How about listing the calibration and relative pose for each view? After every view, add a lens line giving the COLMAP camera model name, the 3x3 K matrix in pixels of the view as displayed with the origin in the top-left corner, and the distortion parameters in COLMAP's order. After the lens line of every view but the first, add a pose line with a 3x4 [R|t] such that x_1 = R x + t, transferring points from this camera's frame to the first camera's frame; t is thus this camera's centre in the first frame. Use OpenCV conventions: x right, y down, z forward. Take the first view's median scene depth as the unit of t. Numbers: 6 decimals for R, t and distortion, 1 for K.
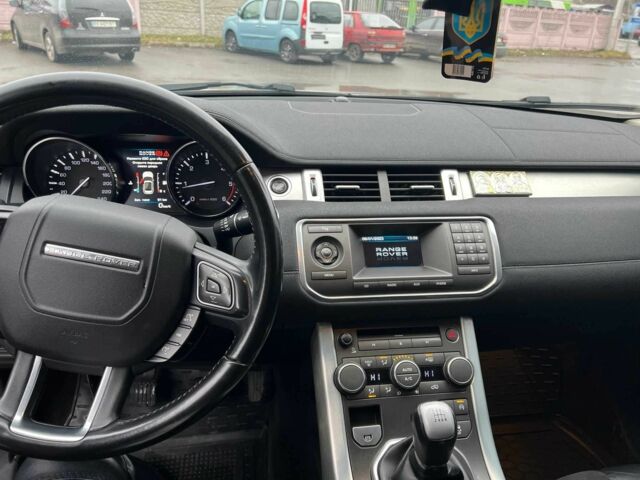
lens RADIAL K [[489.7, 0, 318.6], [0, 489.7, 240.2], [0, 0, 1]] dist [0.118268, -0.147958]
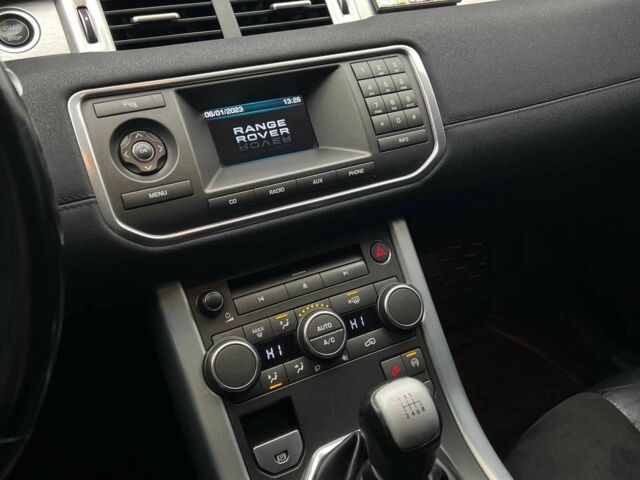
lens RADIAL K [[651.0, 0, 318.7], [0, 651.0, 240.9], [0, 0, 1]] dist [0.149933, -0.294297]
pose [[0.942633, -0.203112, 0.264929, -0.011877], [0.153446, 0.968425, 0.196488, 0.008603], [-0.296473, -0.144564, 0.944036, 0.273480]]
